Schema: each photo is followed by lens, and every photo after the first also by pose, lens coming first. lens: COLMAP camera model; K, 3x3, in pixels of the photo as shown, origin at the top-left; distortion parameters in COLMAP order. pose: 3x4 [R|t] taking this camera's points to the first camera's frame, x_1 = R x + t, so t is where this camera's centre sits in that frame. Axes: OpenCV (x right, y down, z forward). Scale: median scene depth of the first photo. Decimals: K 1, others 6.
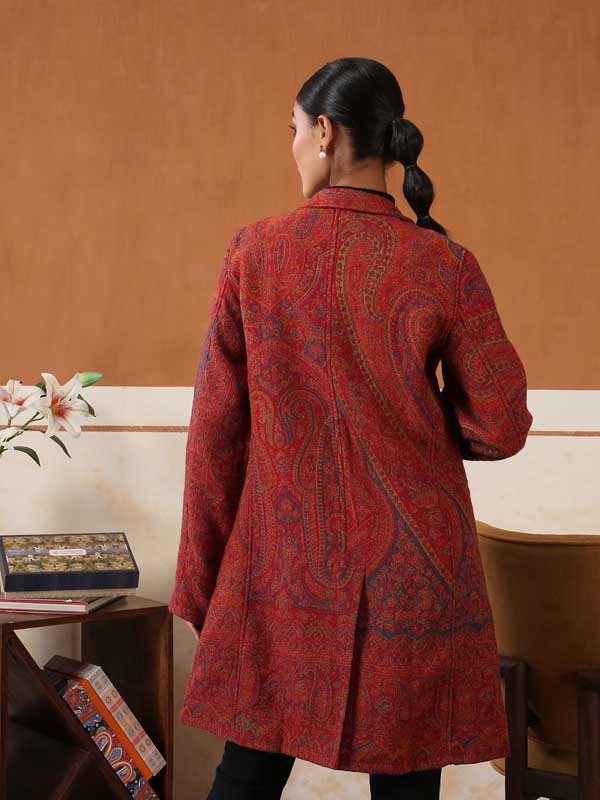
lens RADIAL K [[1393.2, 0, 318.0], [0, 1393.2, 382.9], [0, 0, 1]] dist [-0.024702, 0.000000]
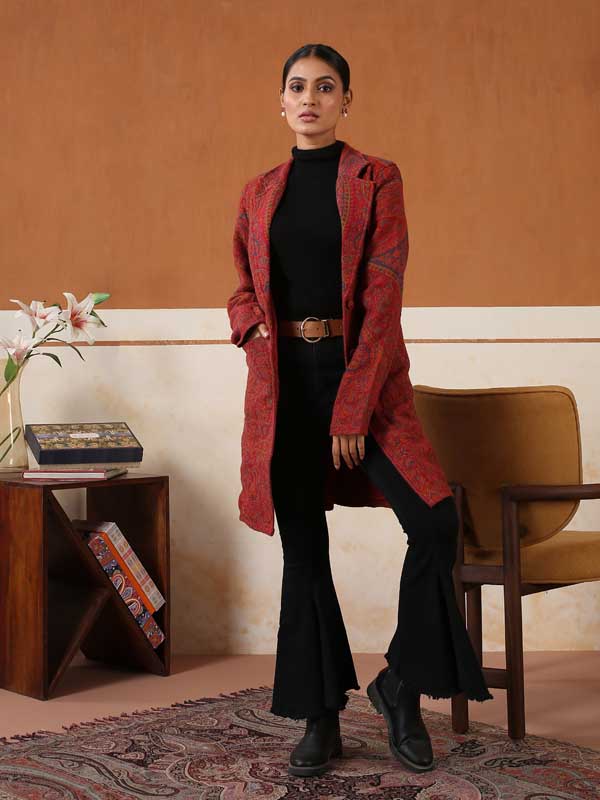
lens RADIAL K [[1322.0, 0, 300.3], [0, 1322.0, 358.6], [0, 0, 1]] dist [-0.019156, 0.000000]
pose [[0.996255, -0.013907, 0.085333, -0.087182], [0.014839, 0.999837, -0.010298, 0.067961], [-0.085176, 0.011525, 0.996299, -0.209998]]
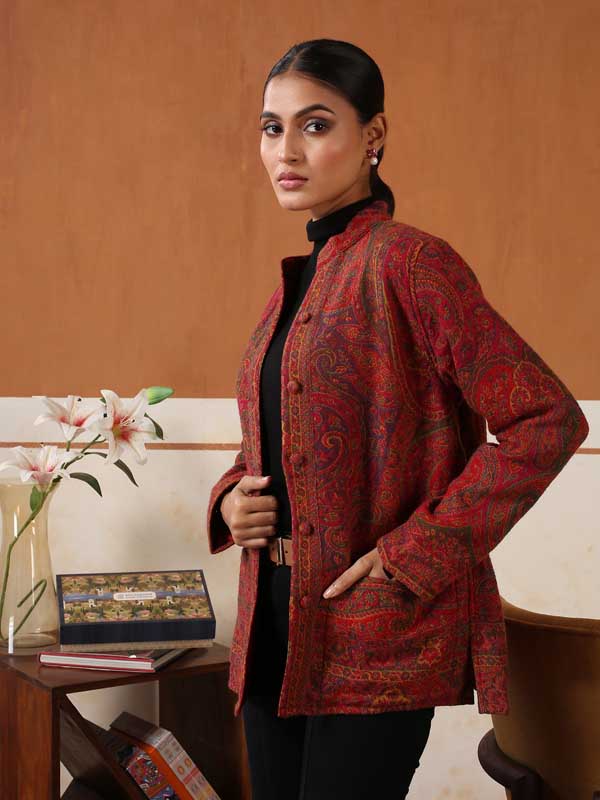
lens RADIAL K [[1322.0, 0, 310.4], [0, 1322.0, 387.3], [0, 0, 1]] dist [-0.019156, 0.000000]
pose [[0.994455, -0.006938, -0.104932, 0.015980], [0.009931, 0.999558, 0.028024, -0.030154], [0.104691, -0.028910, 0.994085, 0.200545]]
